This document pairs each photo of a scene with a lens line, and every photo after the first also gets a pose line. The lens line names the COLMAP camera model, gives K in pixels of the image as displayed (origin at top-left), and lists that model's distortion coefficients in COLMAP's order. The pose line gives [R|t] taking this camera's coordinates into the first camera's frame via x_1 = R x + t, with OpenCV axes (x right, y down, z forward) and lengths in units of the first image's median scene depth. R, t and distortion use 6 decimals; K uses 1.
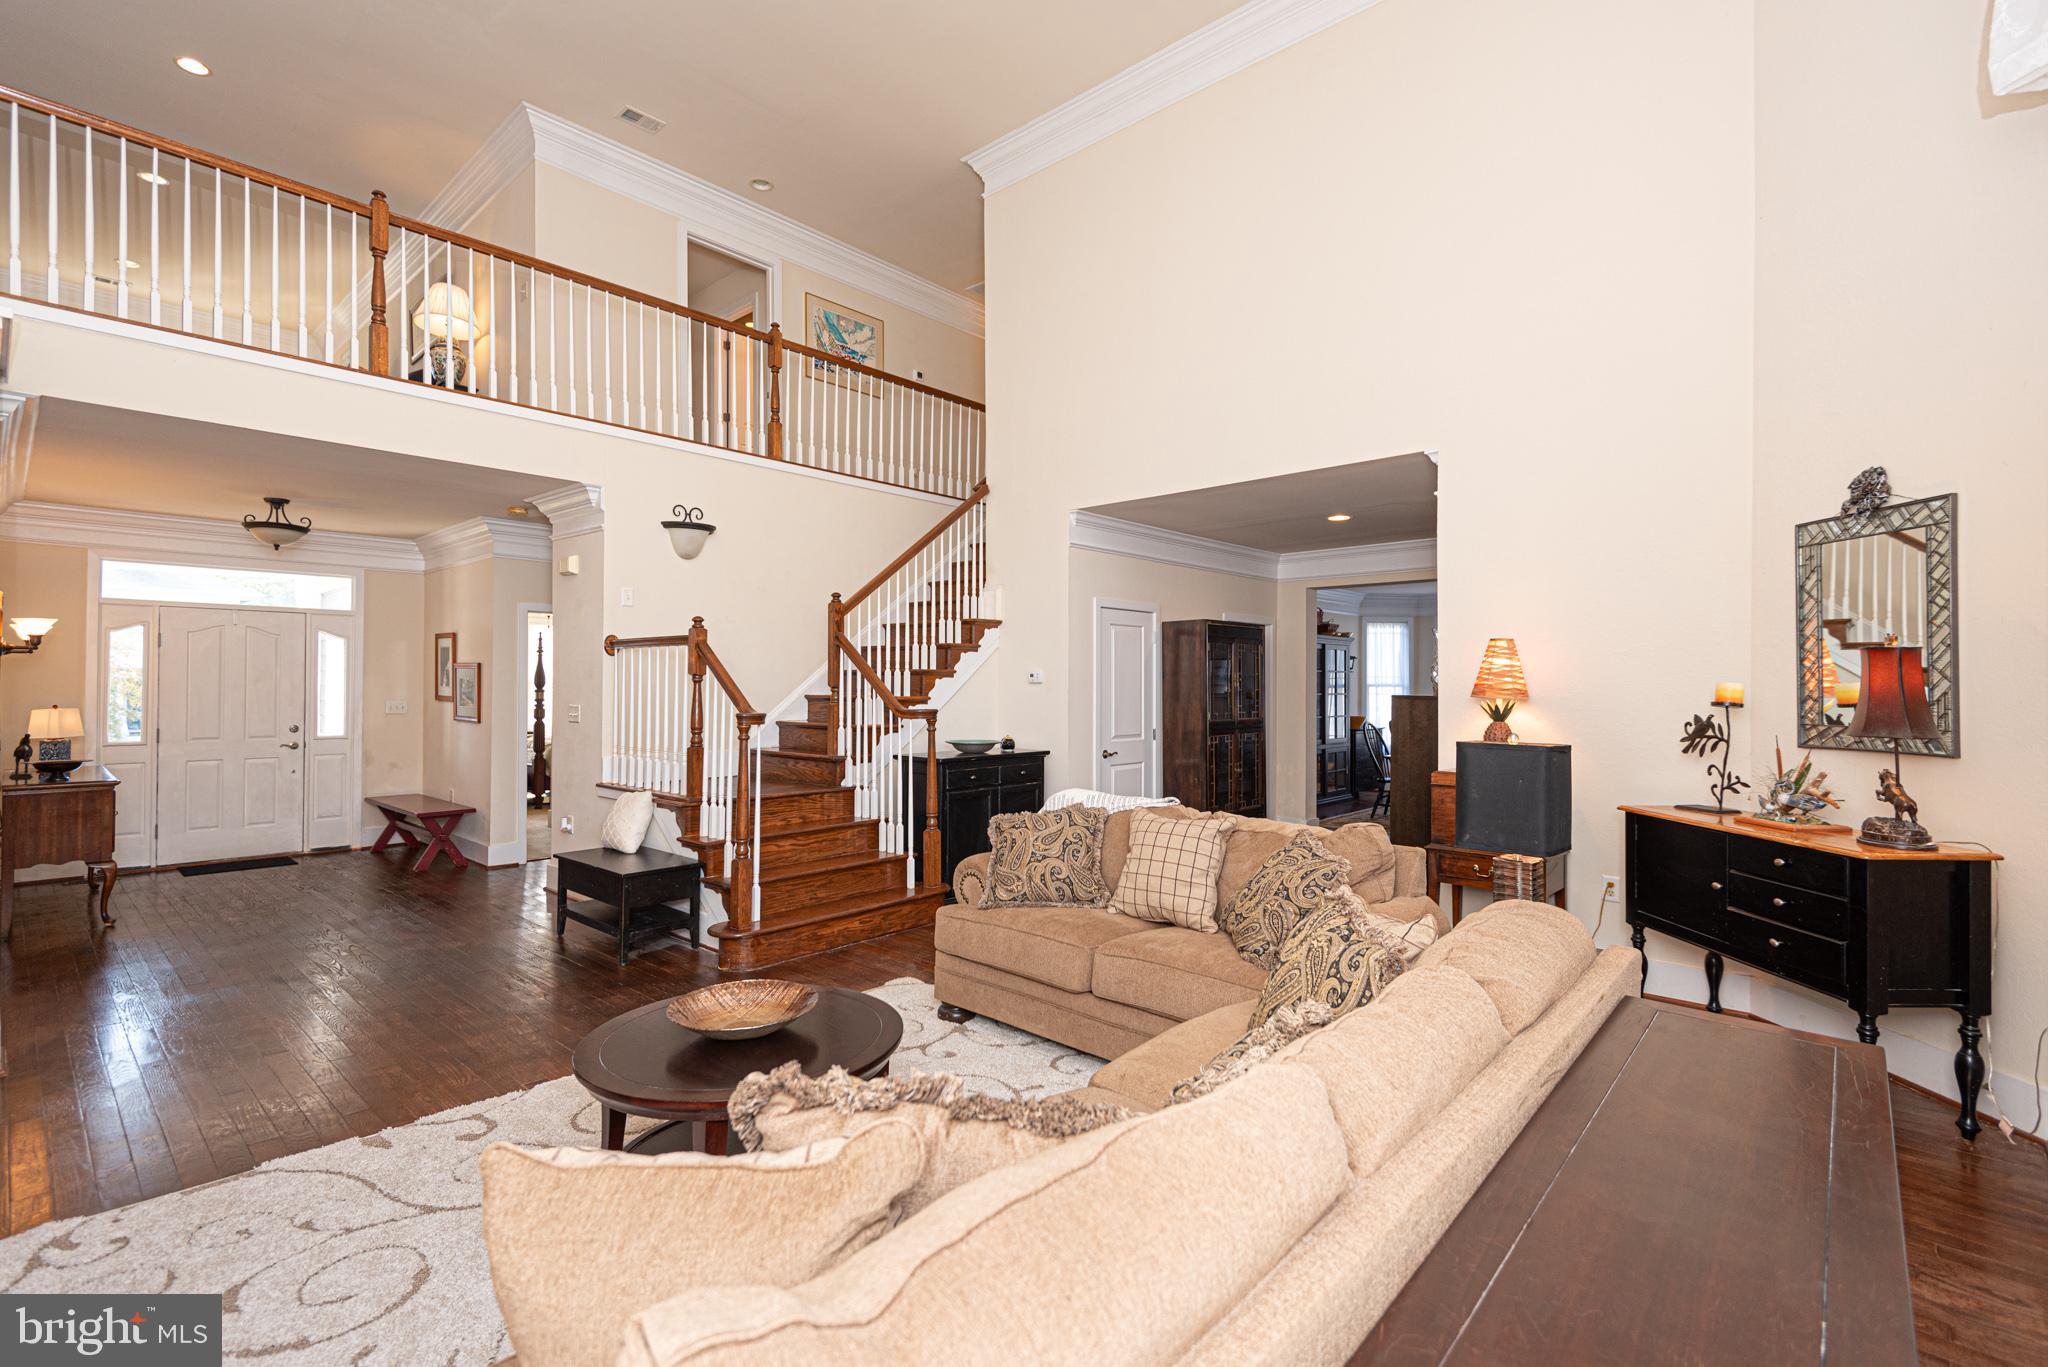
lens RADIAL K [[925.5, 0, 1021.8], [0, 925.5, 686.2], [0, 0, 1]] dist [0.044223, -0.028035]
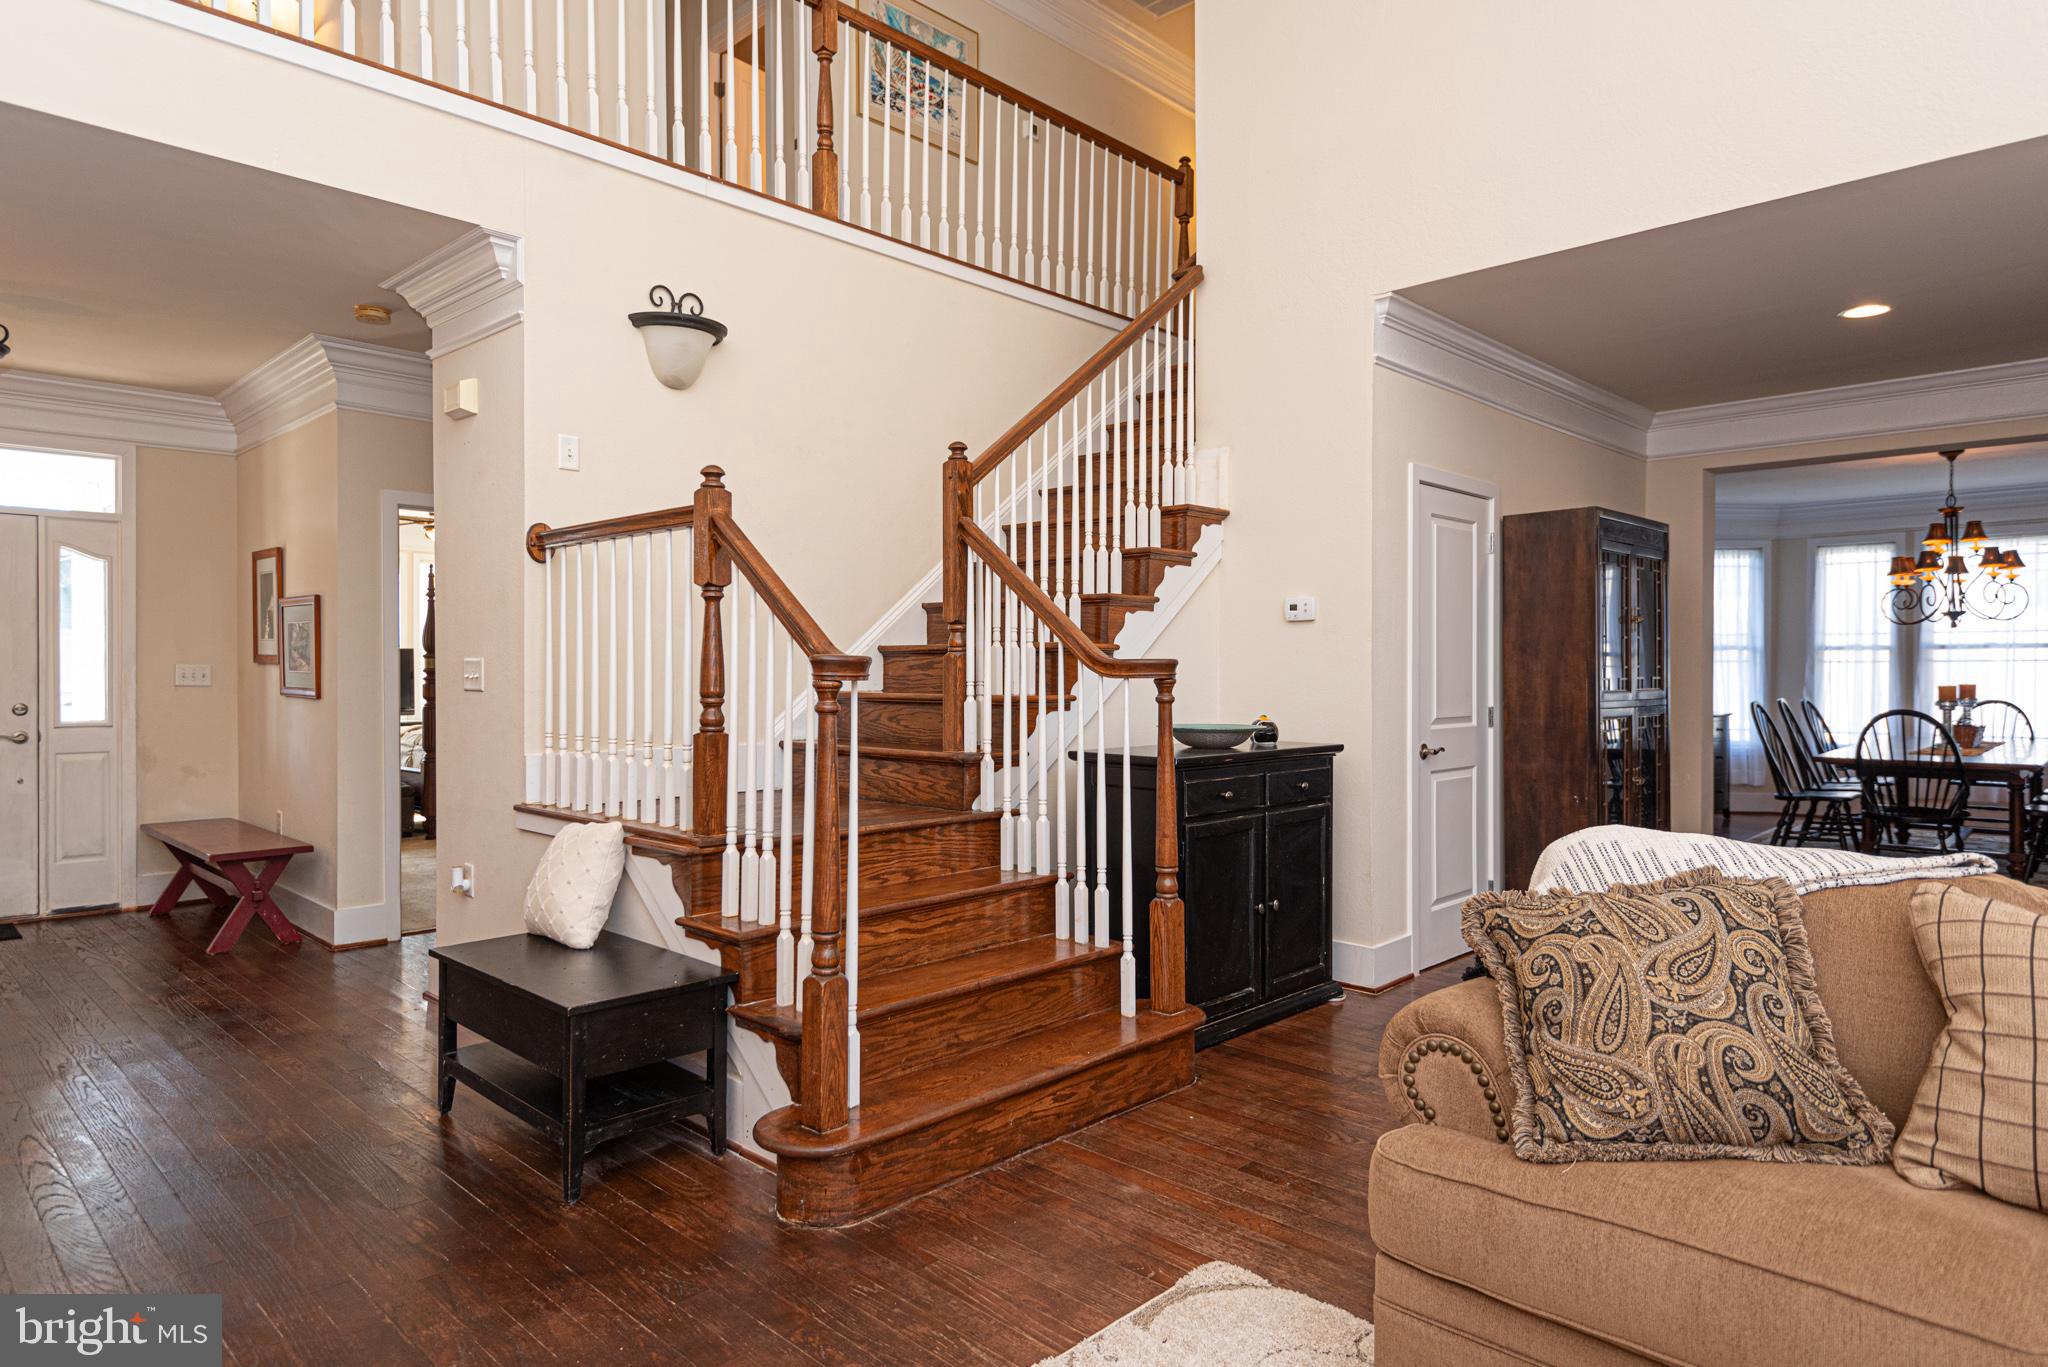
lens RADIAL K [[1211.2, 0, 1016.3], [0, 1211.2, 686.9], [0, 0, 1]] dist [0.044750, -0.037477]
pose [[0.999146, -0.002710, -0.041229, -0.140712], [0.003293, 0.999895, 0.014095, 0.028232], [0.041186, -0.014219, 0.999050, 0.317207]]
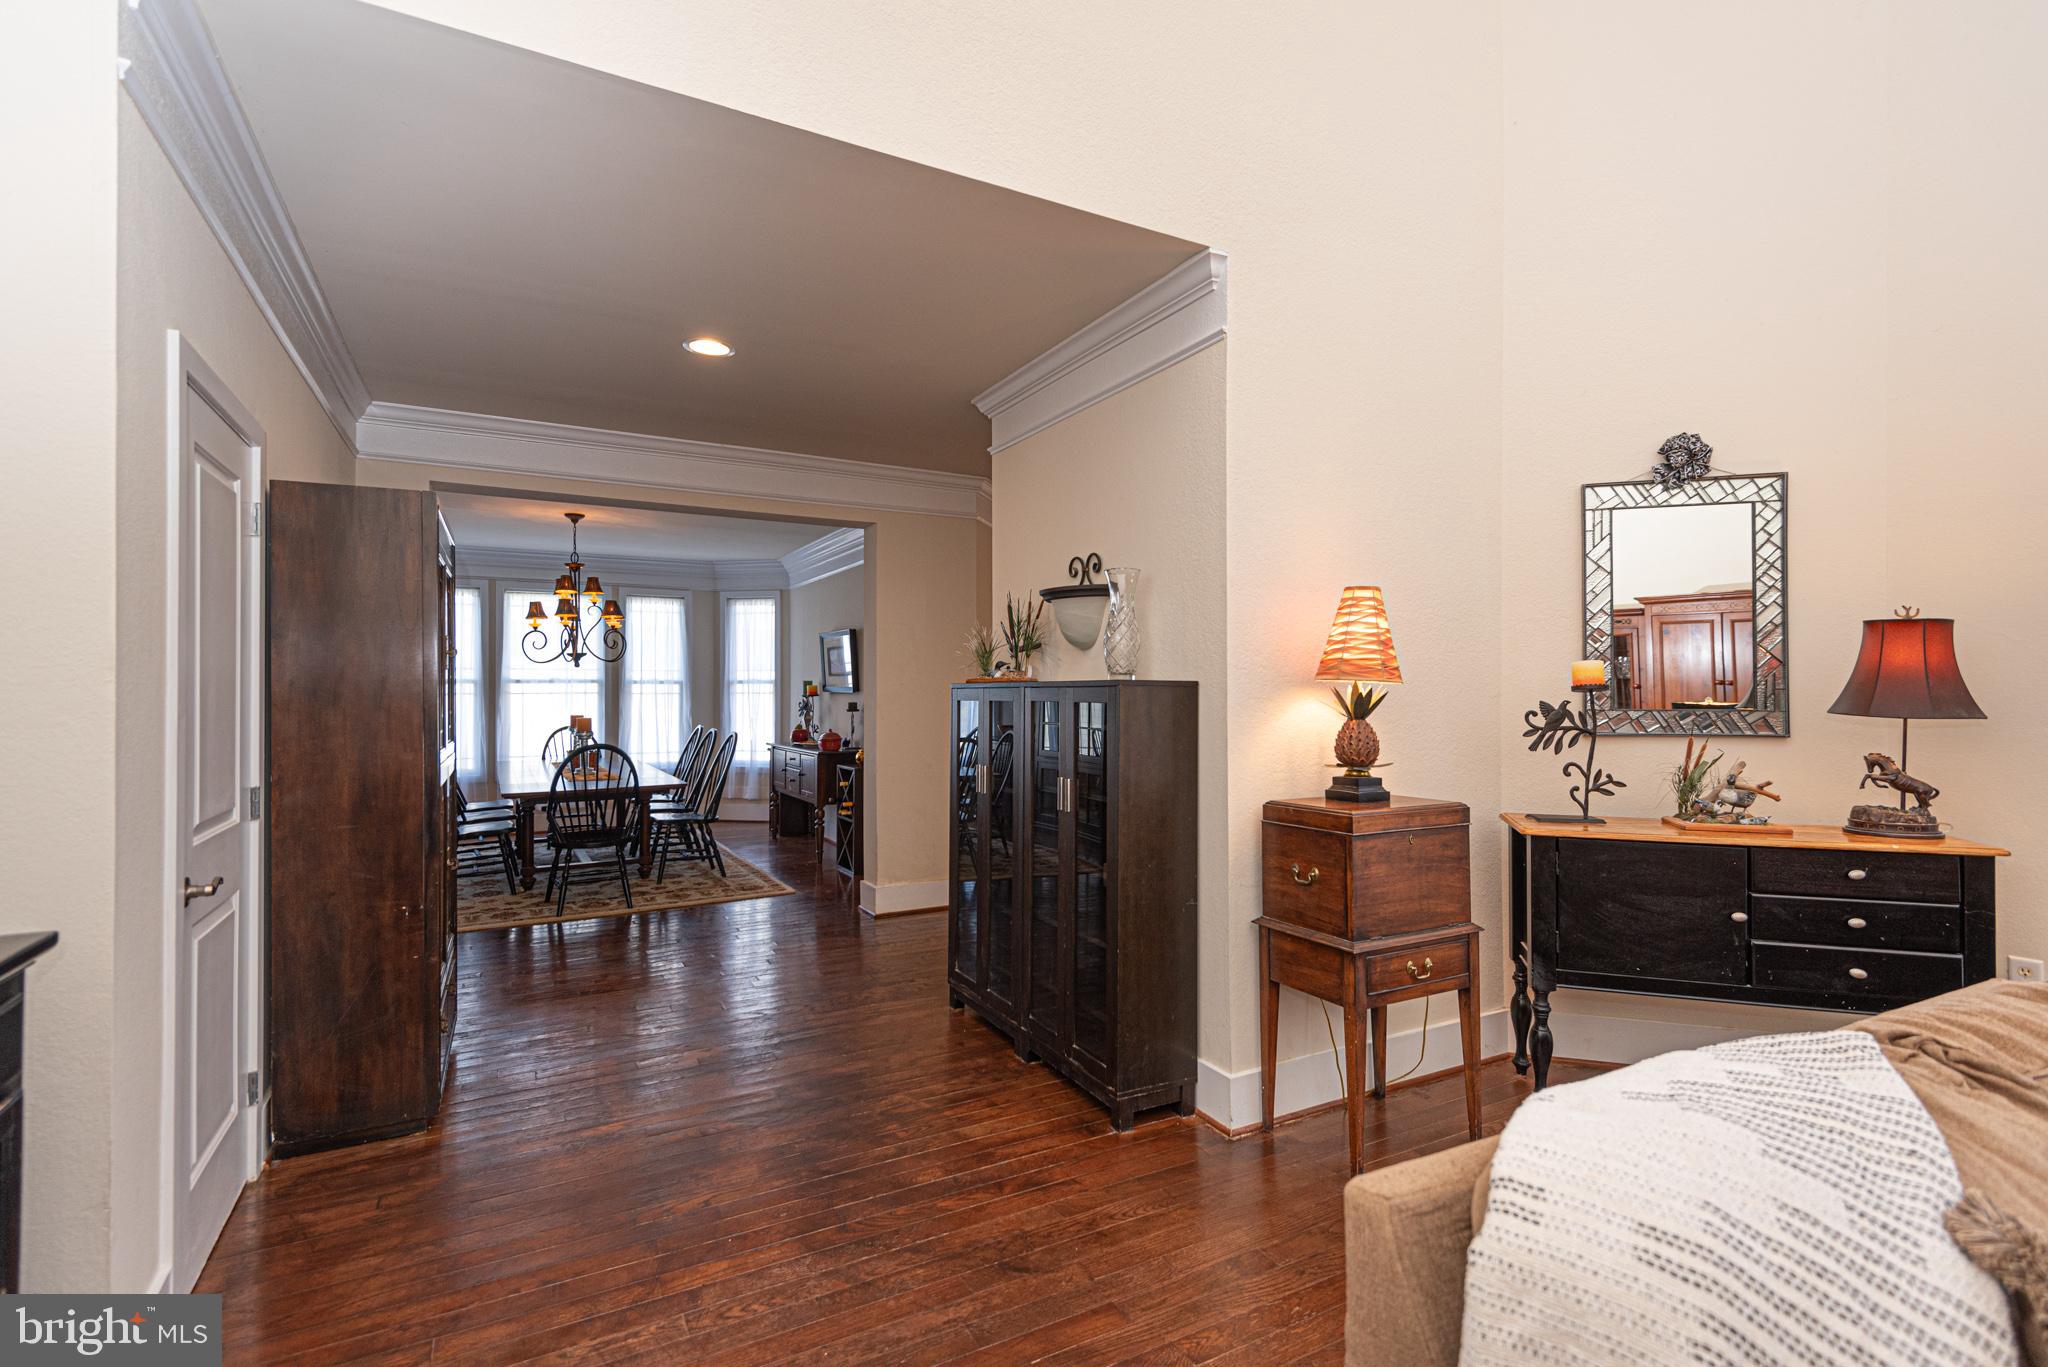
lens RADIAL K [[949.6, 0, 1020.2], [0, 949.6, 676.8], [0, 0, 1]] dist [0.004125, 0.000198]
pose [[0.328945, 0.011838, 0.944275, -0.121323], [-0.000502, 0.999923, -0.012361, 0.013025], [-0.944349, 0.003592, 0.328926, 0.755903]]
